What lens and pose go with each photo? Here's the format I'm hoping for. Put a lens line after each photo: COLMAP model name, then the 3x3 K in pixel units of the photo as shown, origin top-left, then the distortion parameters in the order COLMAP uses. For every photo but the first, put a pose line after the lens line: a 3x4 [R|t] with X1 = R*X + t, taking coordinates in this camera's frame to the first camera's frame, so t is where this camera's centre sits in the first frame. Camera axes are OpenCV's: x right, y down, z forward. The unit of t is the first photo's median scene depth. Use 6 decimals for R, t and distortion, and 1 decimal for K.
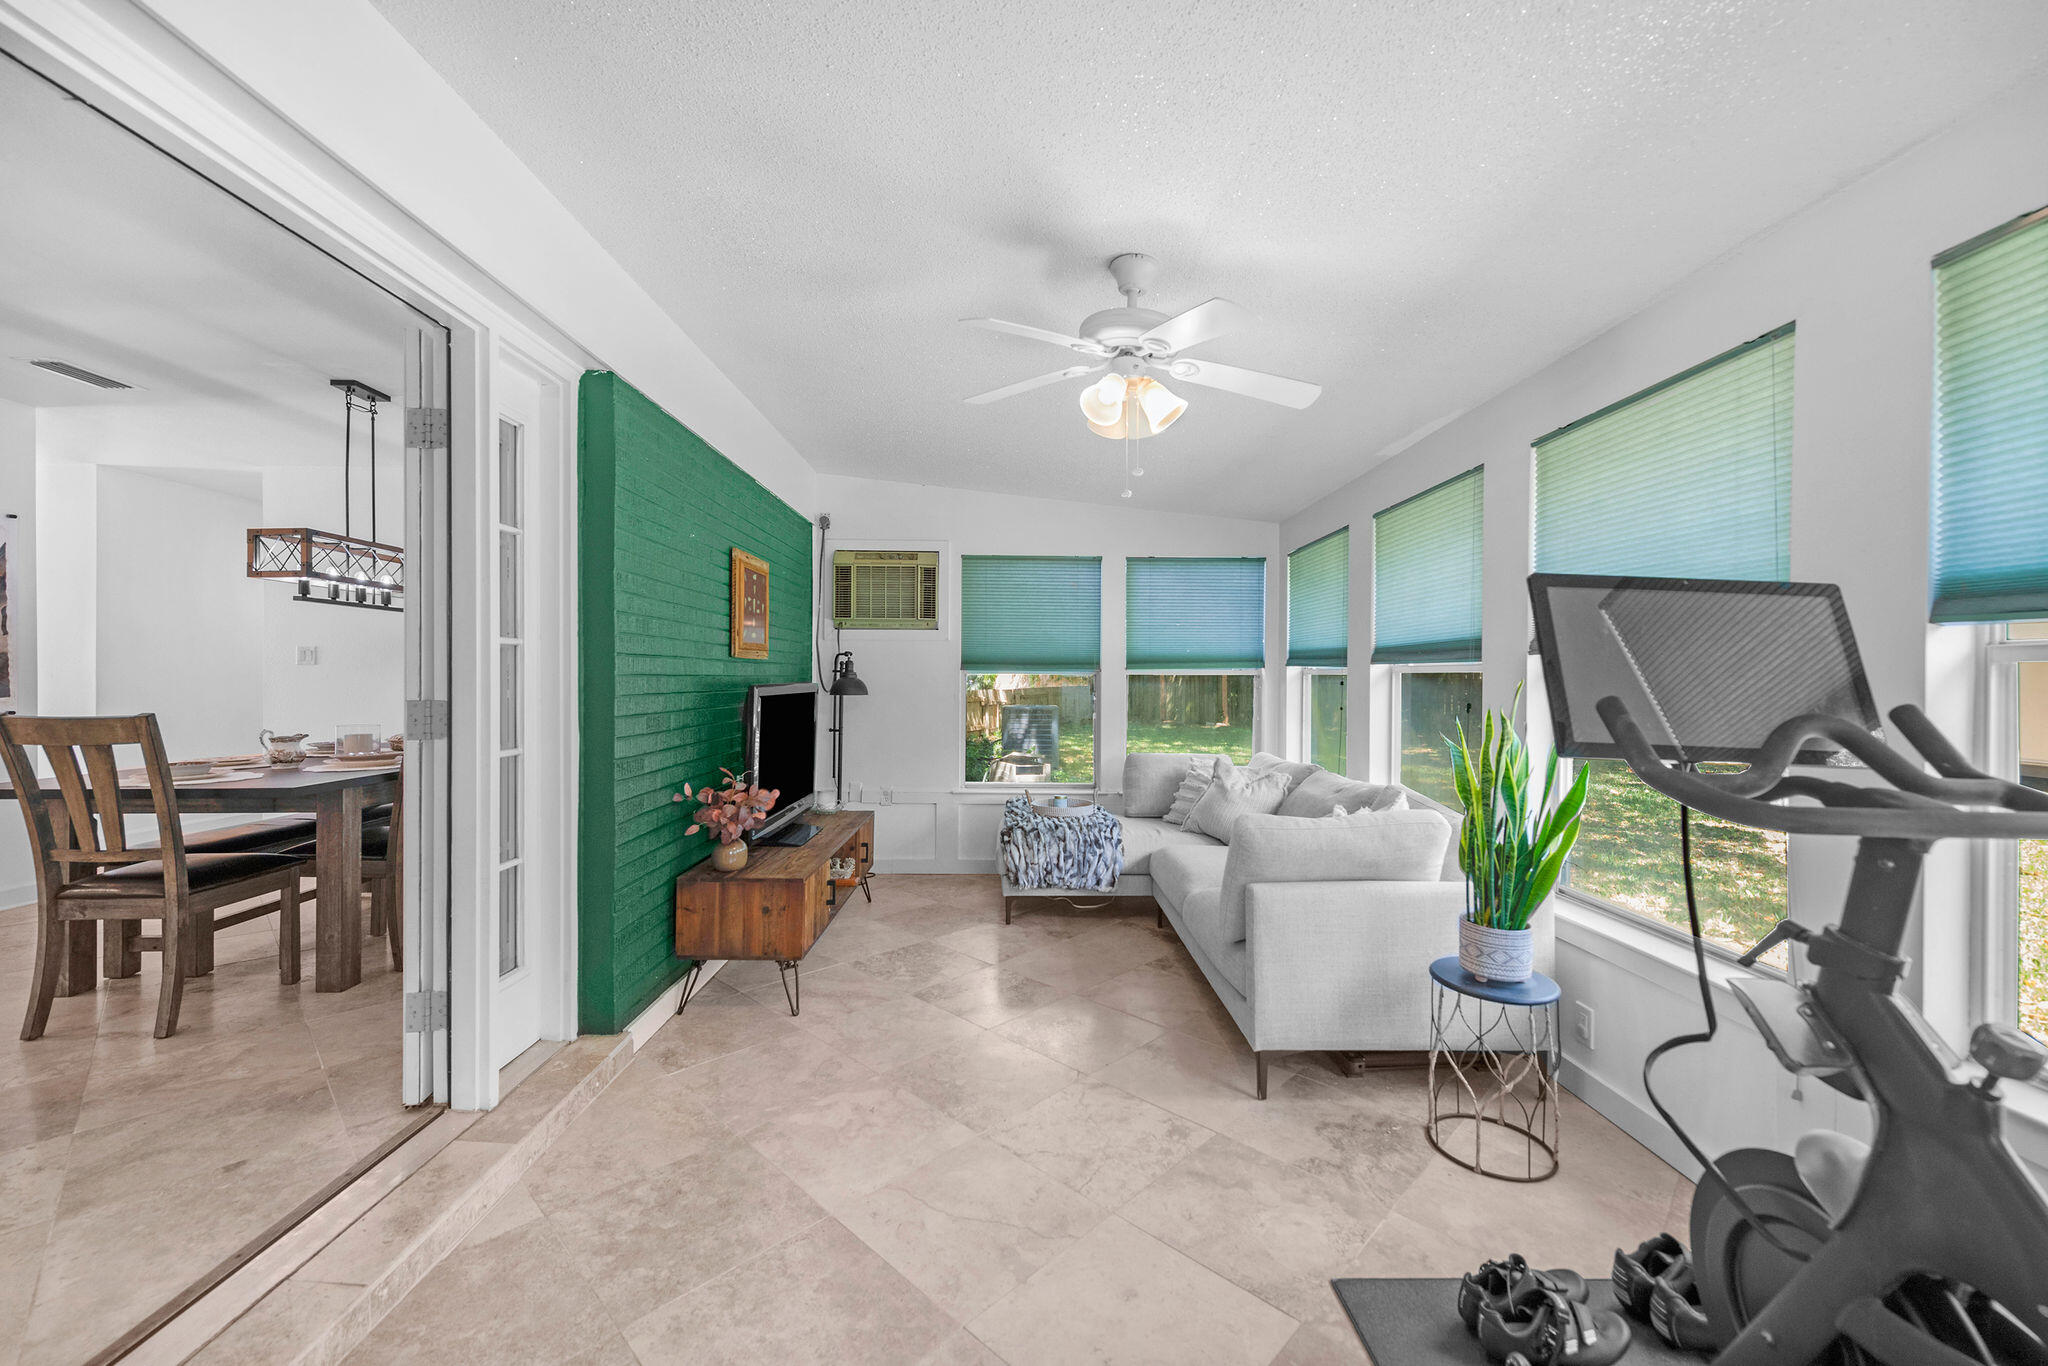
lens RADIAL K [[832.7, 0, 1024.0], [0, 832.7, 683.0], [0, 0, 1]] dist [0.008838, 0.000288]
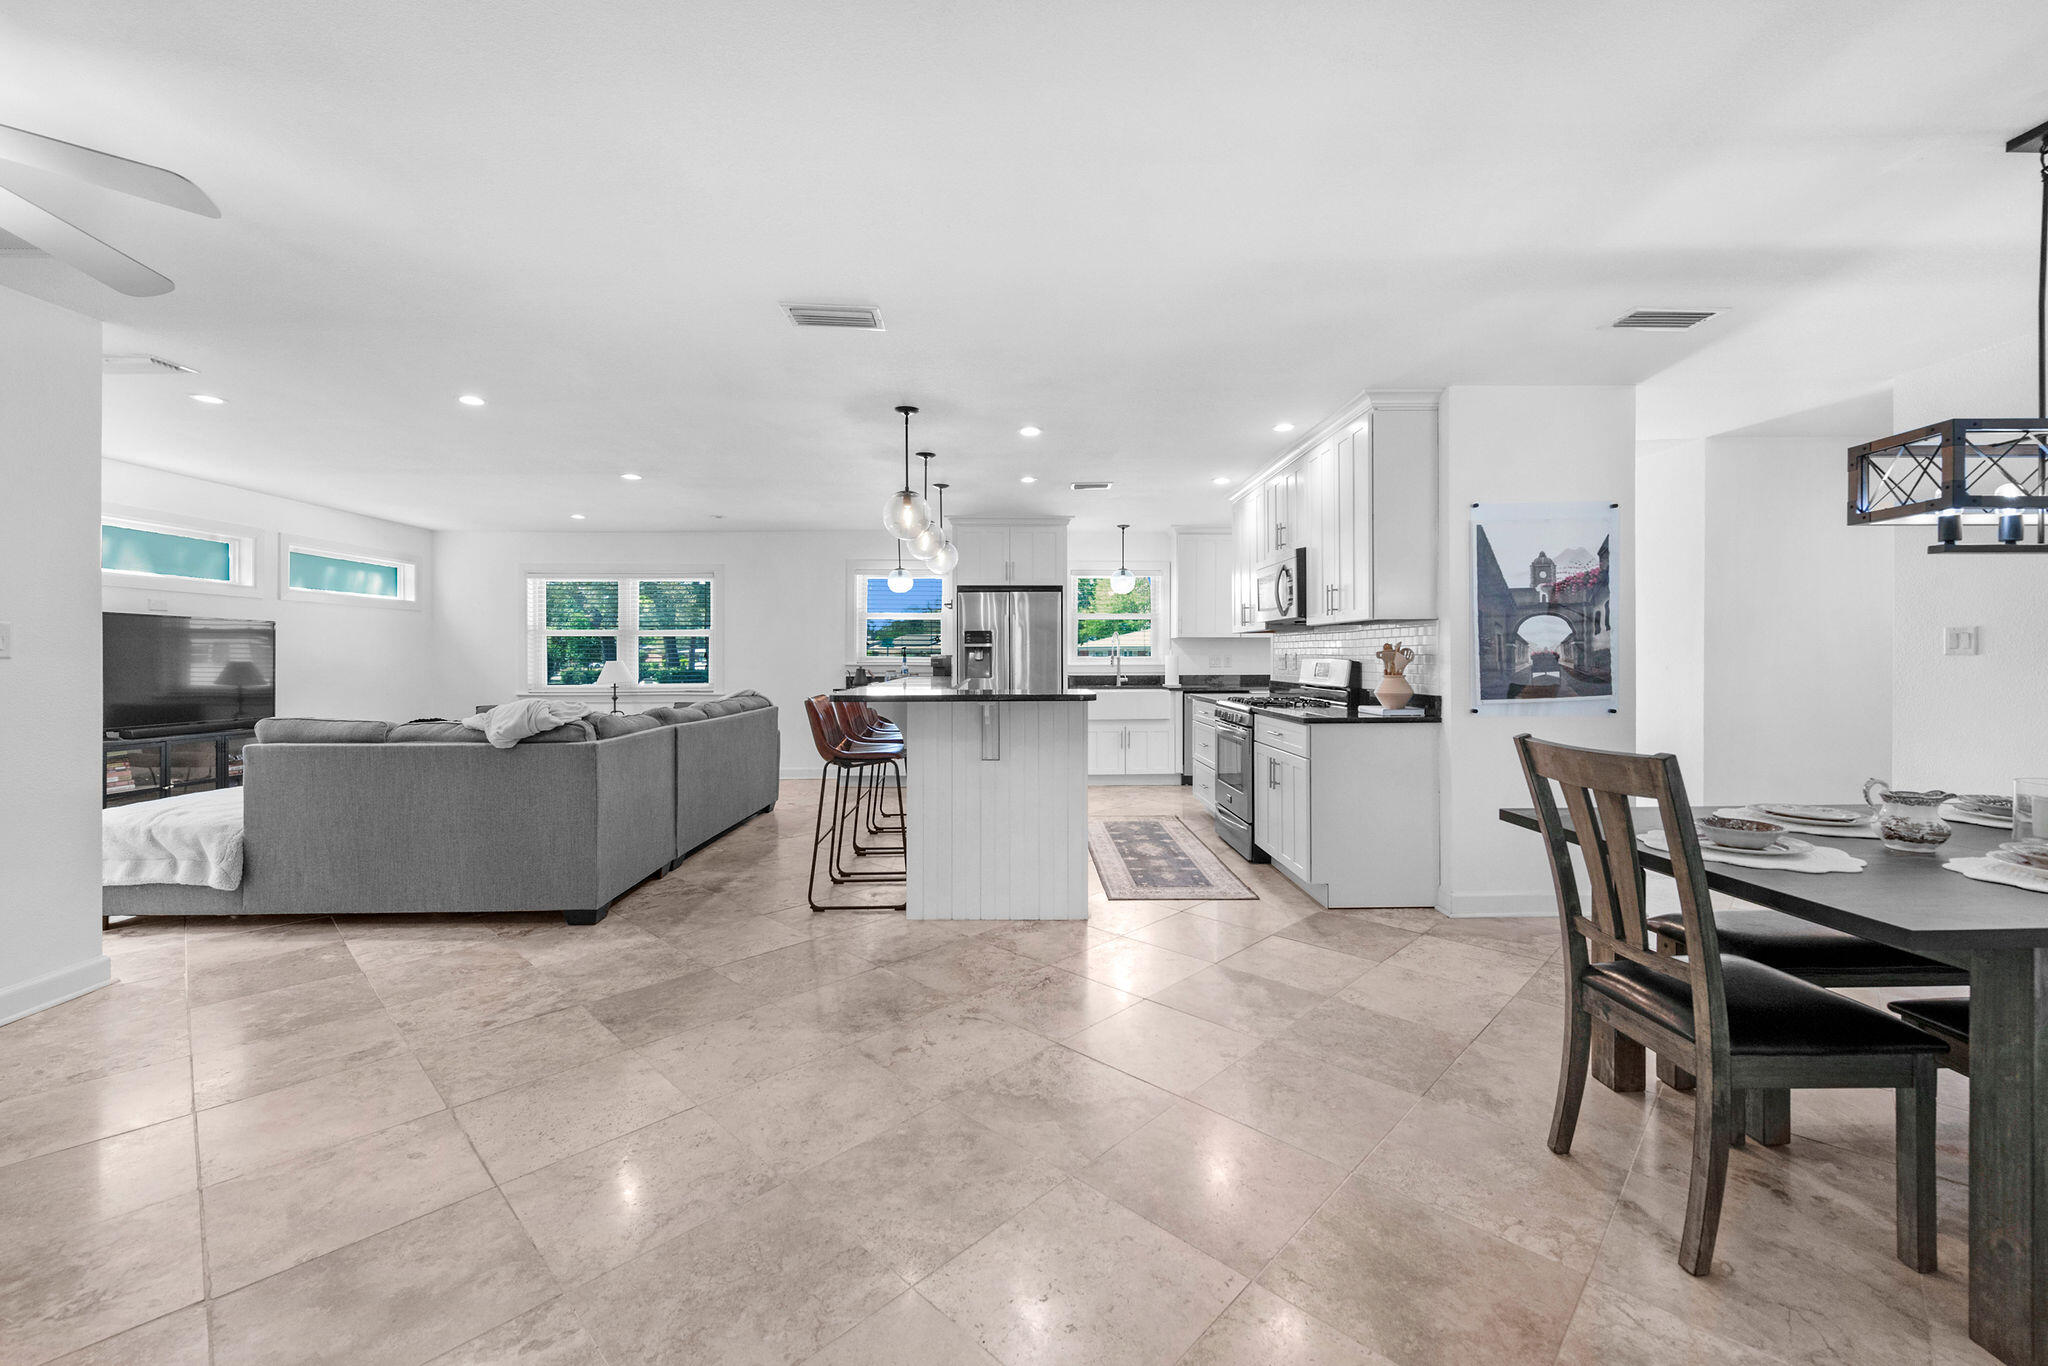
lens RADIAL K [[821.4, 0, 1039.0], [0, 821.4, 665.5], [0, 0, 1]] dist [0.018356, -0.007961]
pose [[0.020281, 0.006100, -0.999776, -0.322386], [0.000256, 0.999981, 0.006106, -0.026722], [0.999794, -0.000380, 0.020279, 0.388366]]
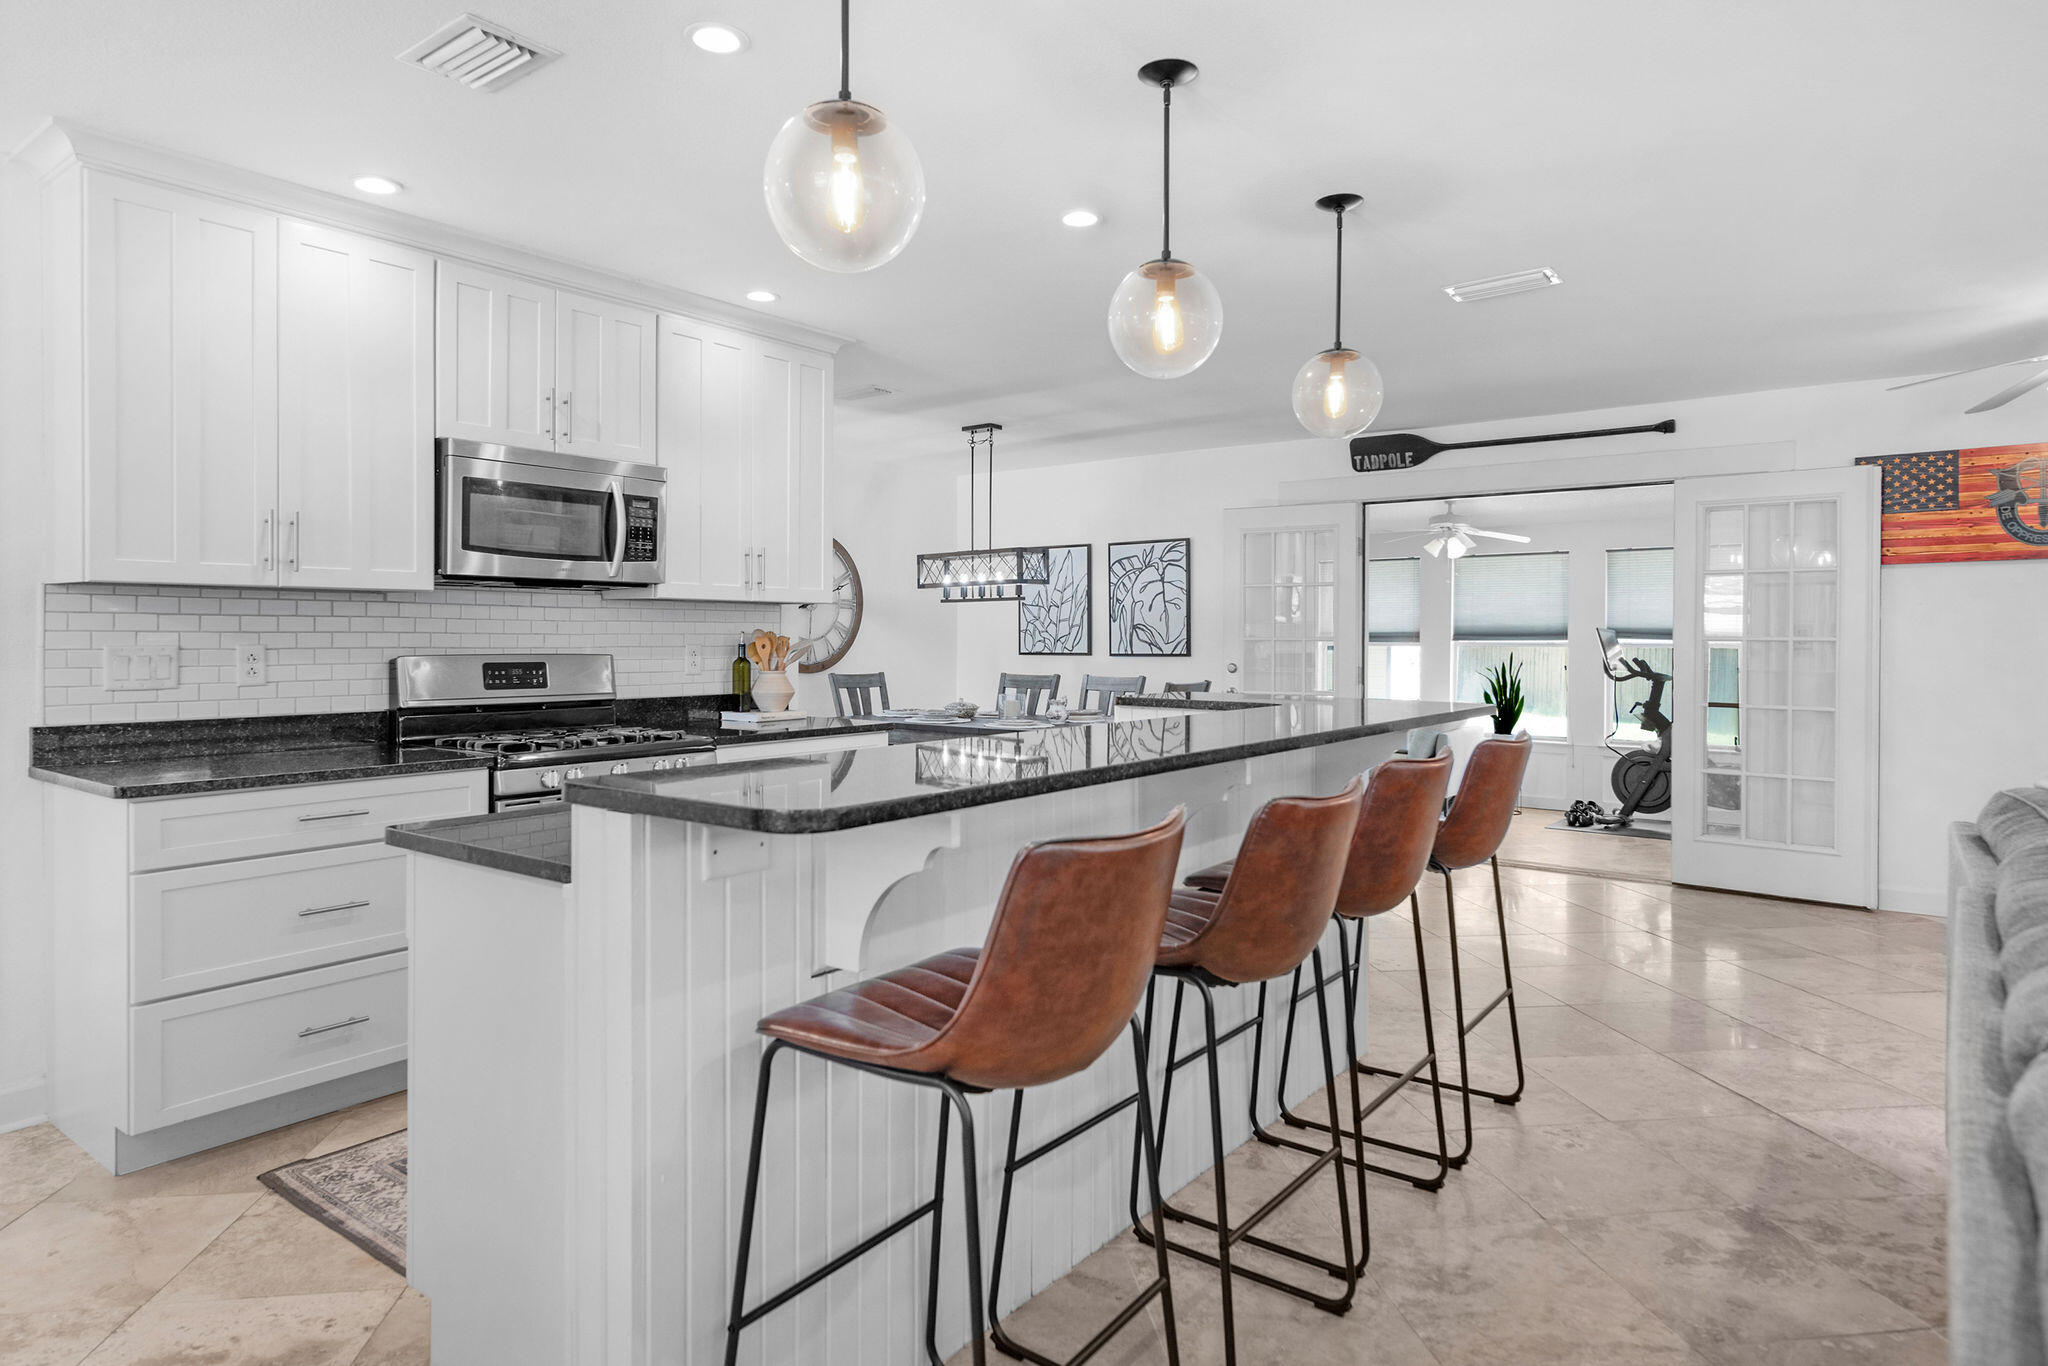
lens RADIAL K [[1193.8, 0, 1010.7], [0, 1193.8, 648.0], [0, 0, 1]] dist [0.007520, -0.000572]
pose [[0.622885, -0.012004, 0.782221, -2.453037], [0.003103, 0.999912, 0.012875, -0.049712], [-0.782307, -0.005592, 0.622868, -0.176714]]
